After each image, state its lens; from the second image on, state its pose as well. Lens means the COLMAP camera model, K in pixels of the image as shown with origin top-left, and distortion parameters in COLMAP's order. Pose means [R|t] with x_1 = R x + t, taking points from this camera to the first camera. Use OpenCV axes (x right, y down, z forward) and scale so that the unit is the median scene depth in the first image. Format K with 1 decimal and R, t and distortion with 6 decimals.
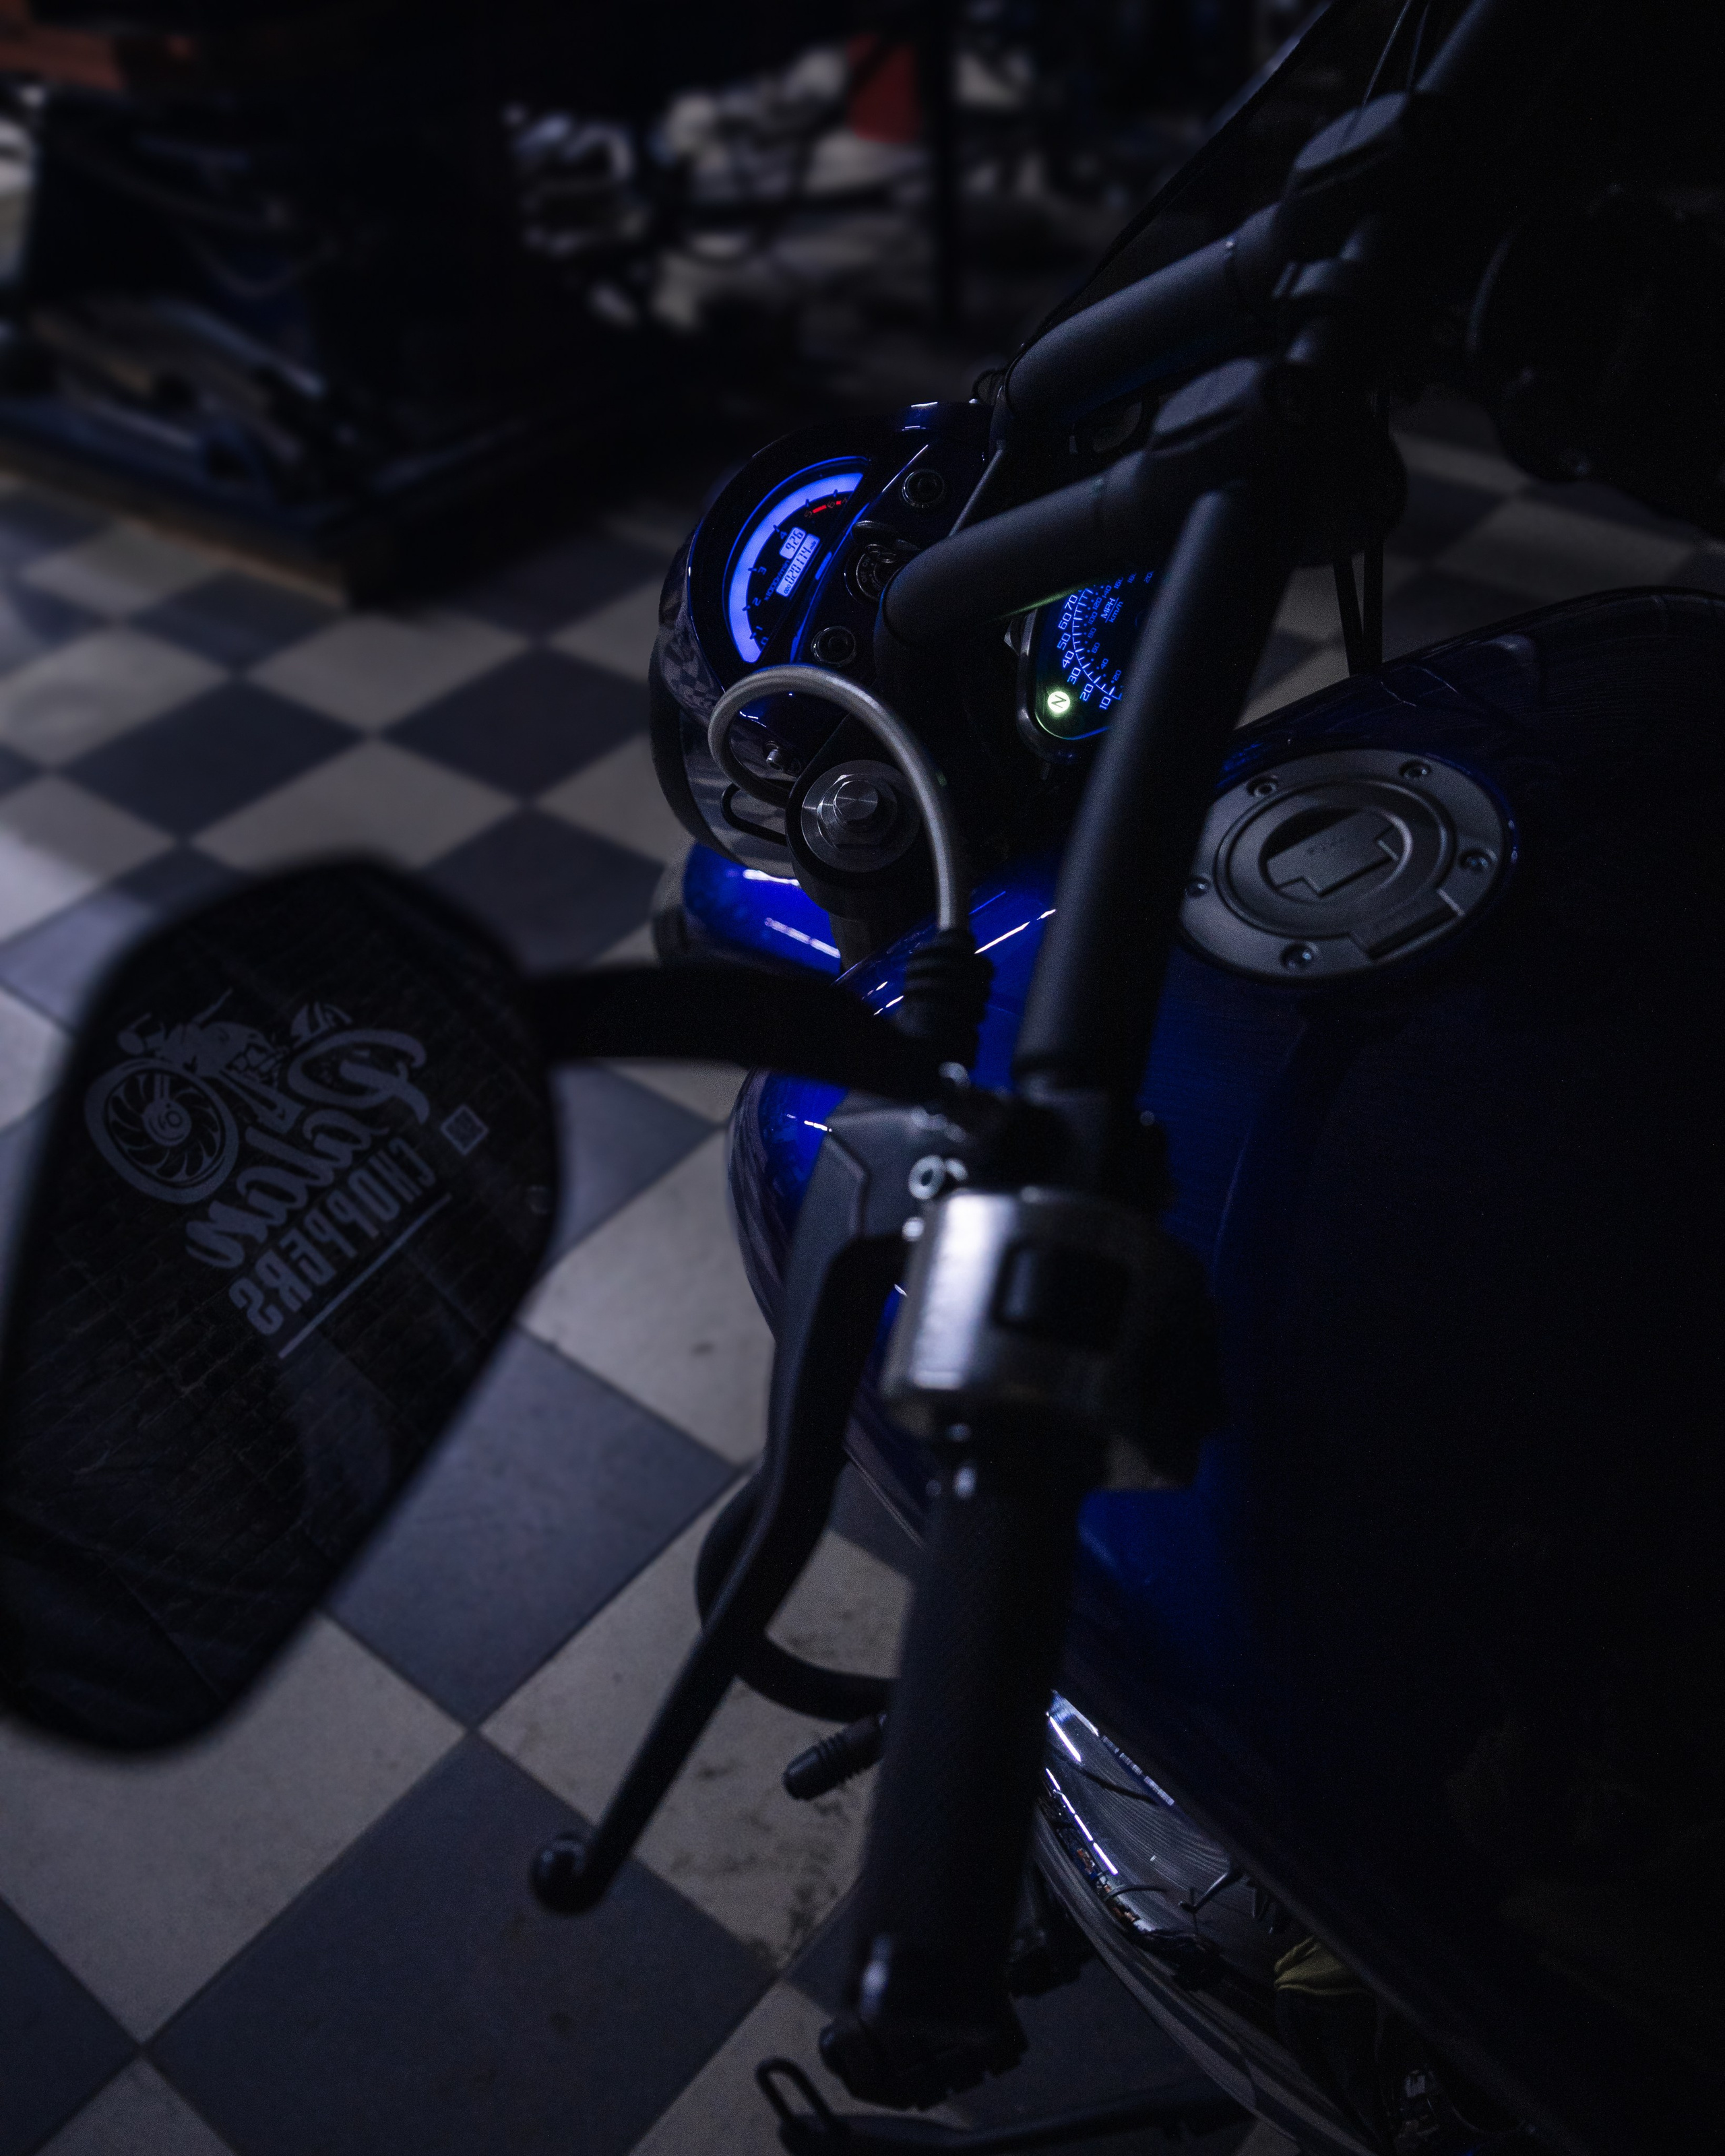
lens RADIAL K [[1949.3, 0, 862.8], [0, 1949.3, 1077.1], [0, 0, 1]] dist [-0.179192, 0.187168]
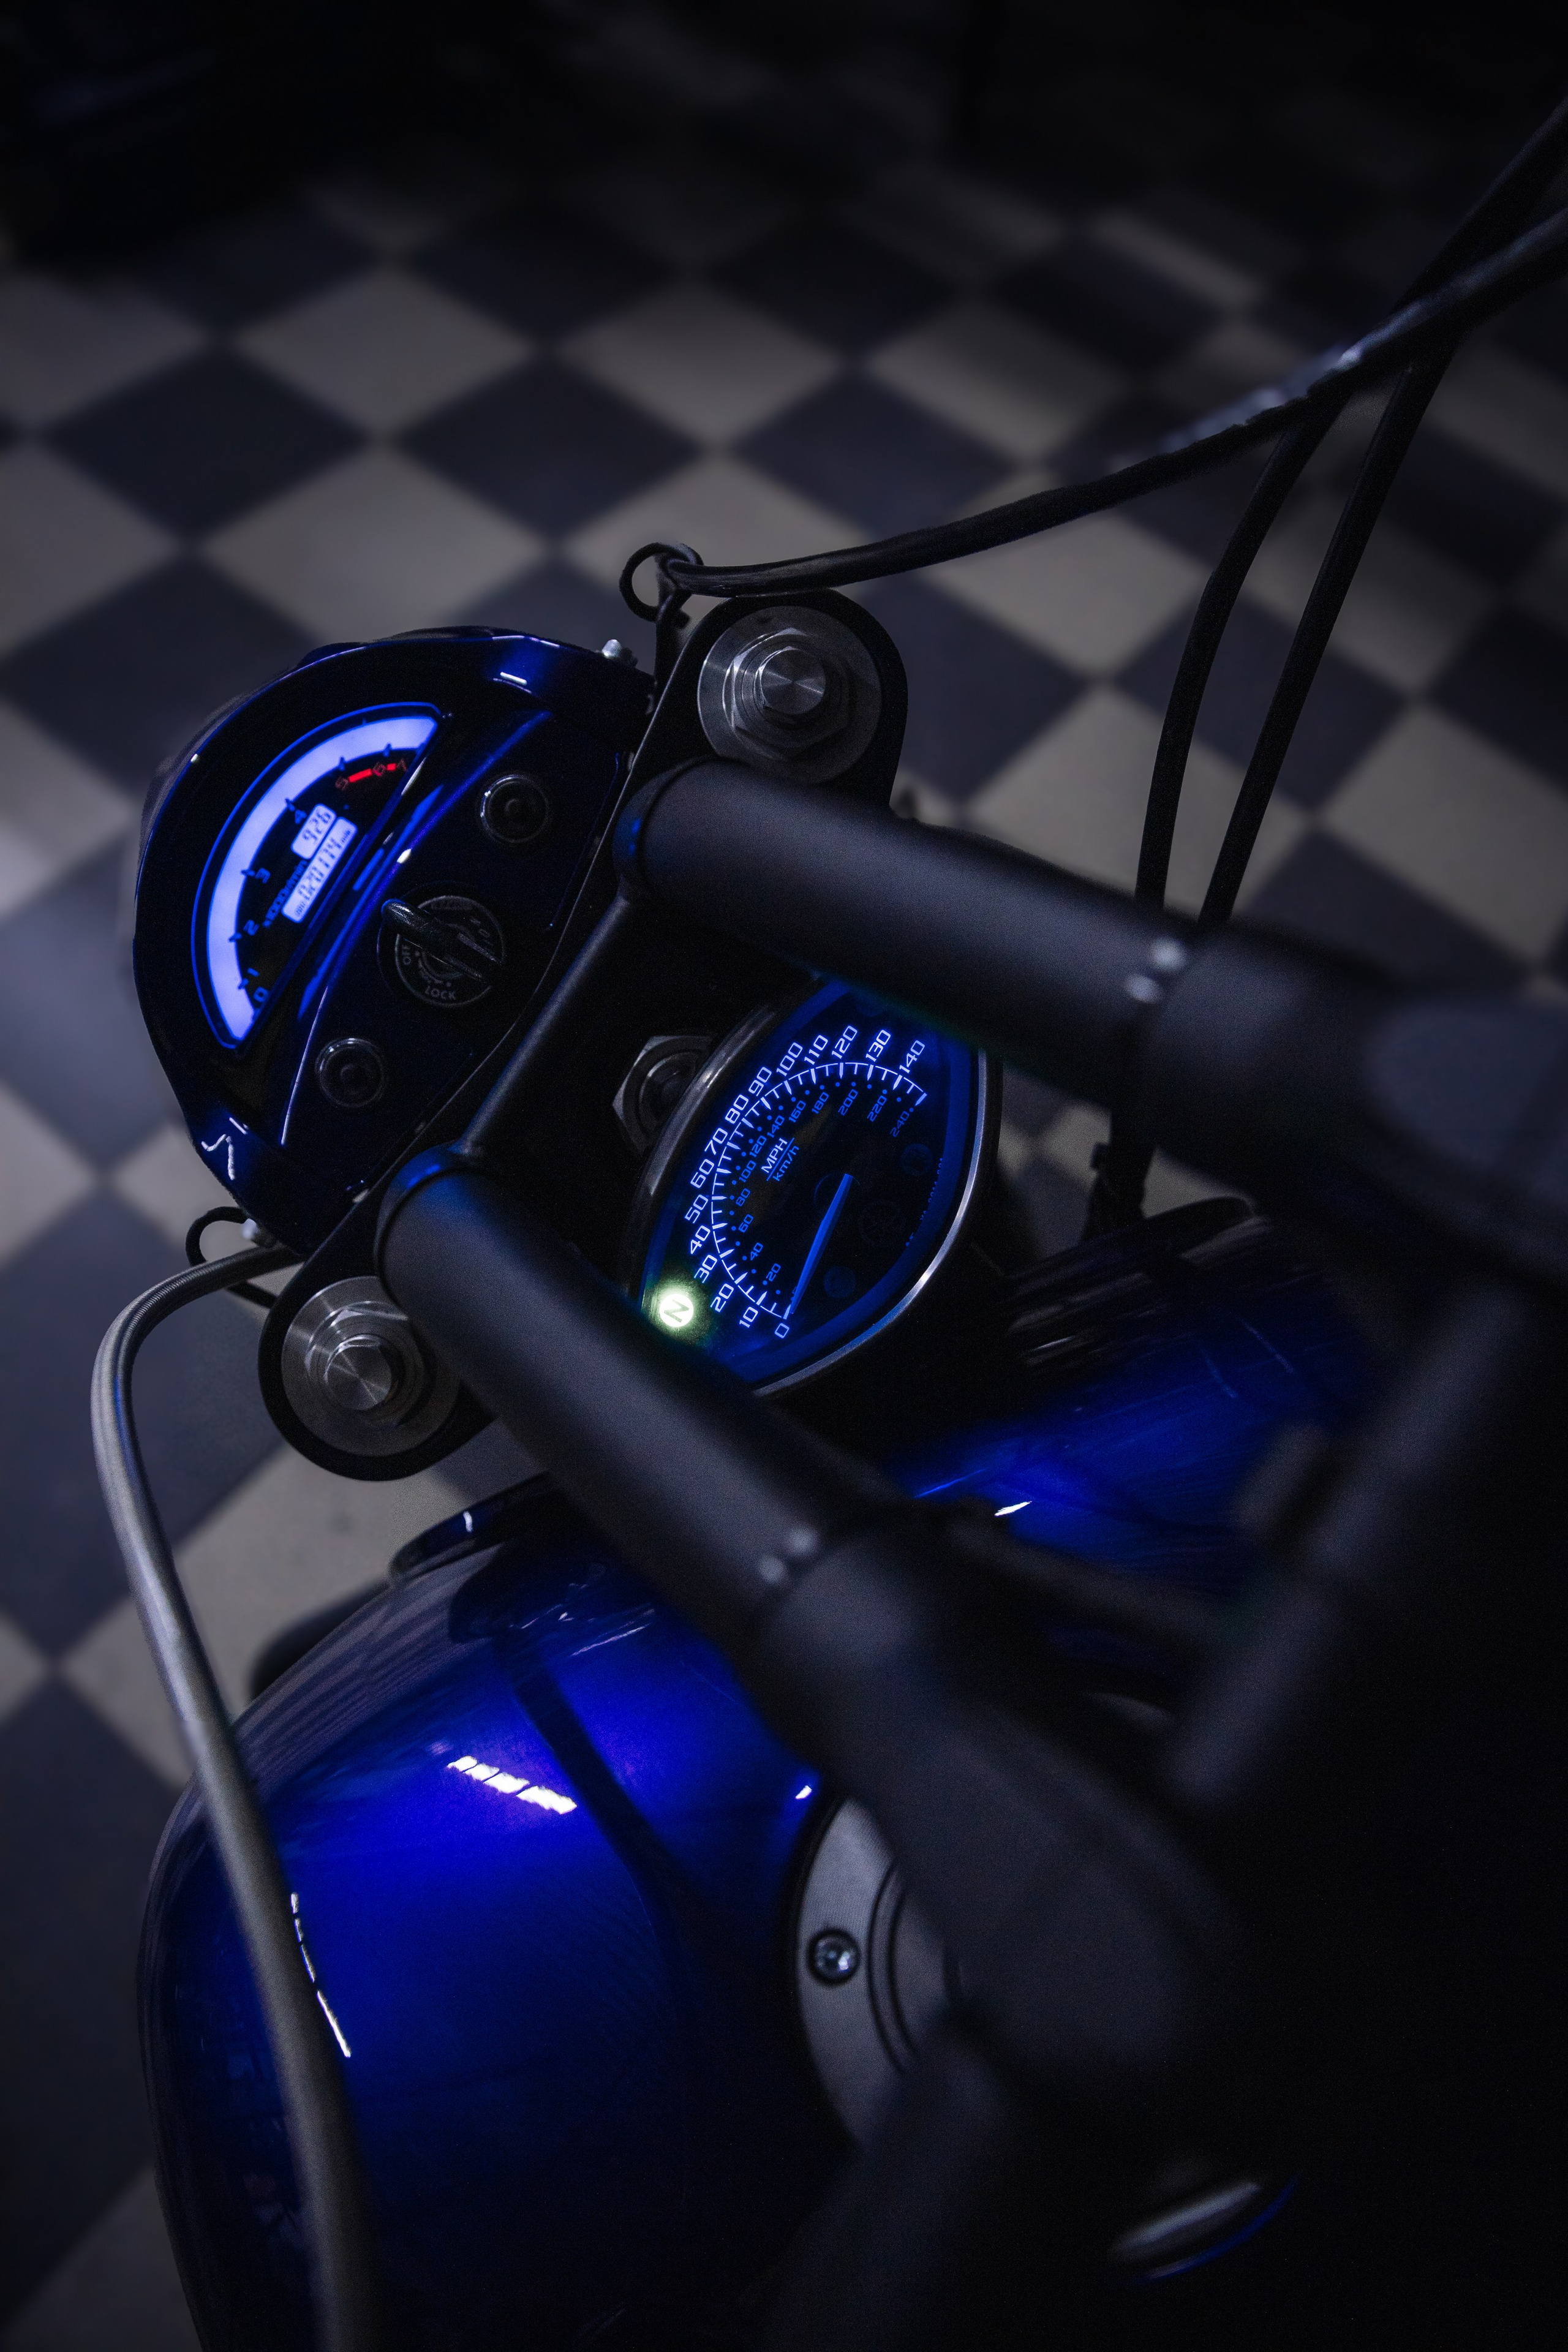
lens RADIAL K [[1600.7, 0, 769.2], [0, 1600.7, 1176.6], [0, 0, 1]] dist [-0.137348, 0.095377]
pose [[0.985497, 0.076437, 0.151506, 0.042753], [-0.119900, 0.945445, 0.302915, -0.348591], [-0.120086, -0.316687, 0.940898, 0.454812]]
